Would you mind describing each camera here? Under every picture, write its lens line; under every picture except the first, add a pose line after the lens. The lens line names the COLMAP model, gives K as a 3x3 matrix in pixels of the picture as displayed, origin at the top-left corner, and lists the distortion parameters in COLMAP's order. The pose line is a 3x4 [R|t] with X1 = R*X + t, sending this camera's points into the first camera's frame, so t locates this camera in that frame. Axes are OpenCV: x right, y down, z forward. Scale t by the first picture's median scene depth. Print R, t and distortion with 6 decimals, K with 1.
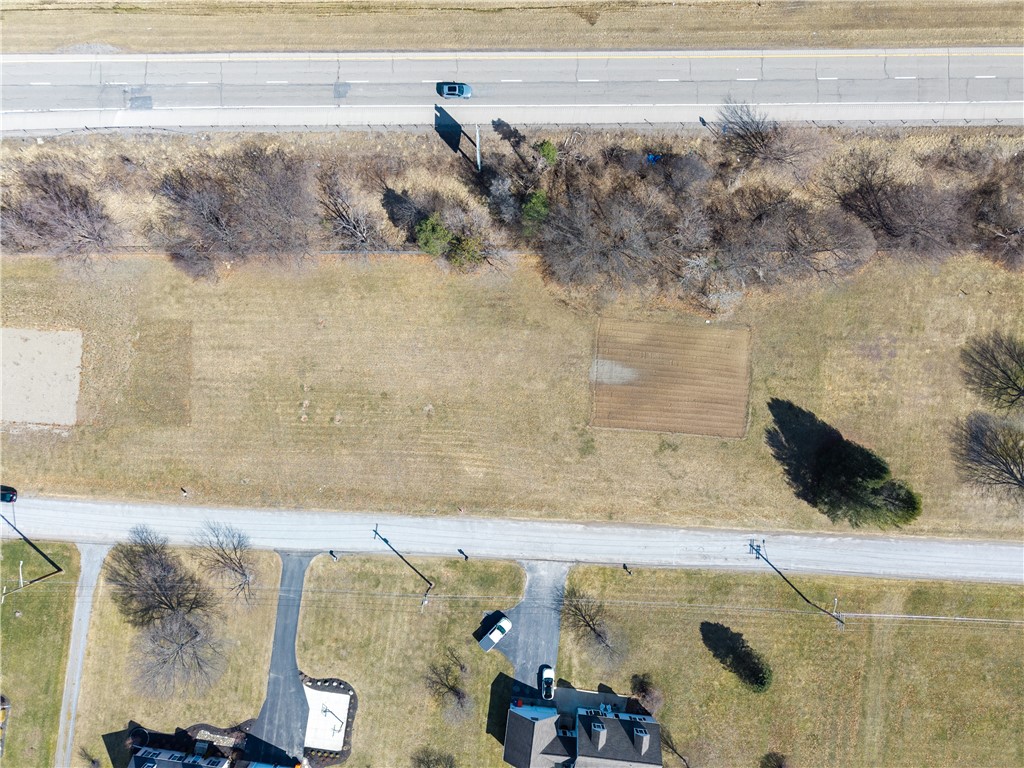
lens RADIAL K [[685.4, 0, 511.2], [0, 685.4, 384.1], [0, 0, 1]] dist [0.019837, -0.017295]
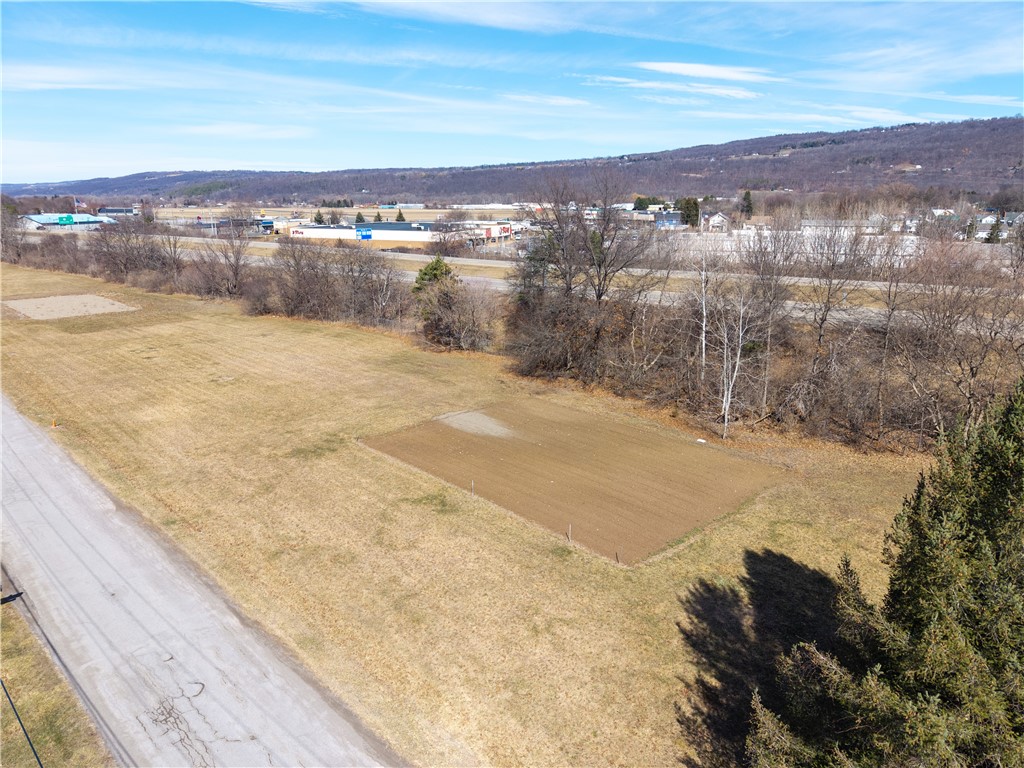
lens RADIAL K [[685.4, 0, 511.2], [0, 685.4, 384.1], [0, 0, 1]] dist [0.019837, -0.017295]
pose [[0.740104, 0.163740, -0.652254, 0.485558], [-0.672279, 0.204553, -0.711476, 0.310529], [0.016923, 0.965063, 0.261469, 0.845795]]
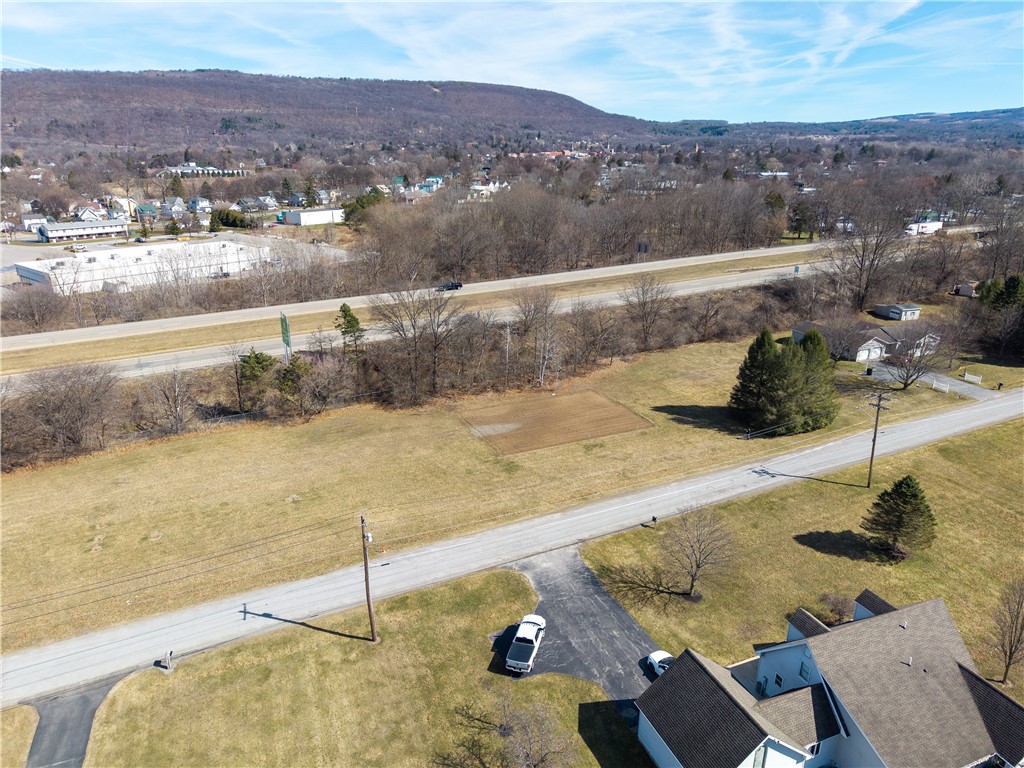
lens RADIAL K [[685.4, 0, 511.2], [0, 685.4, 384.1], [0, 0, 1]] dist [0.019837, -0.017295]
pose [[0.874480, -0.168687, 0.454784, -0.229607], [0.485044, 0.296240, -0.822785, 0.712587], [0.004067, 0.940099, 0.340877, 0.641108]]
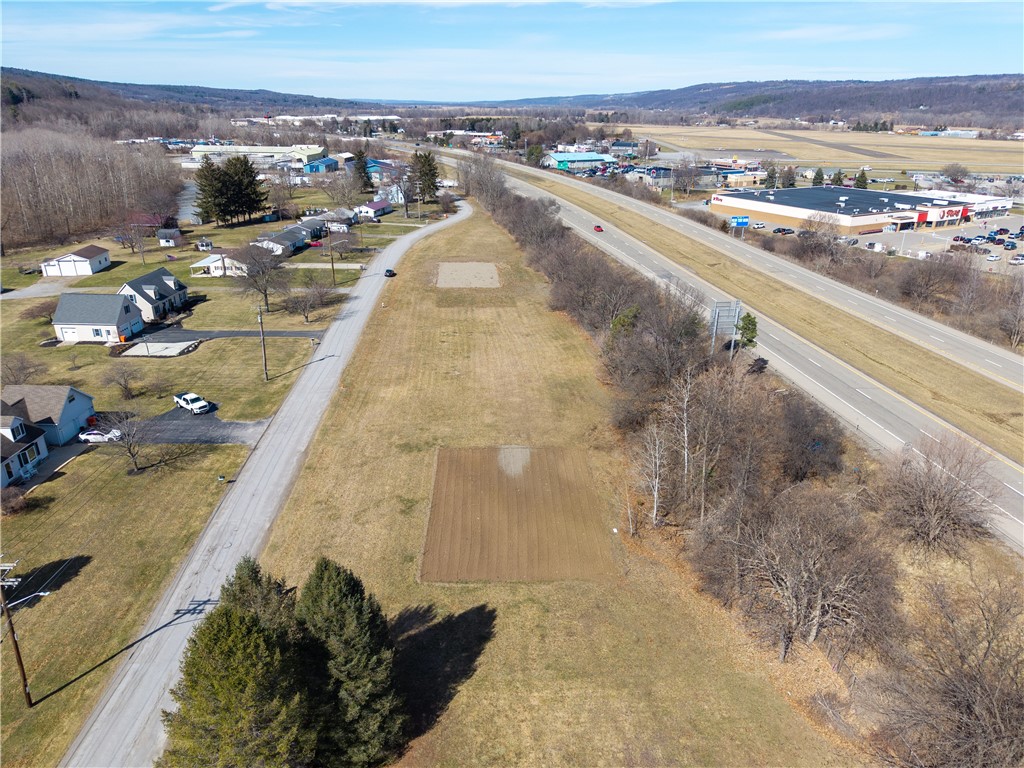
lens RADIAL K [[685.4, 0, 511.2], [0, 685.4, 384.1], [0, 0, 1]] dist [0.019837, -0.017295]
pose [[0.108711, 0.363455, -0.925247, 0.789562], [-0.994069, 0.042620, -0.100055, 0.054739], [0.003069, 0.930636, 0.365932, 0.662476]]
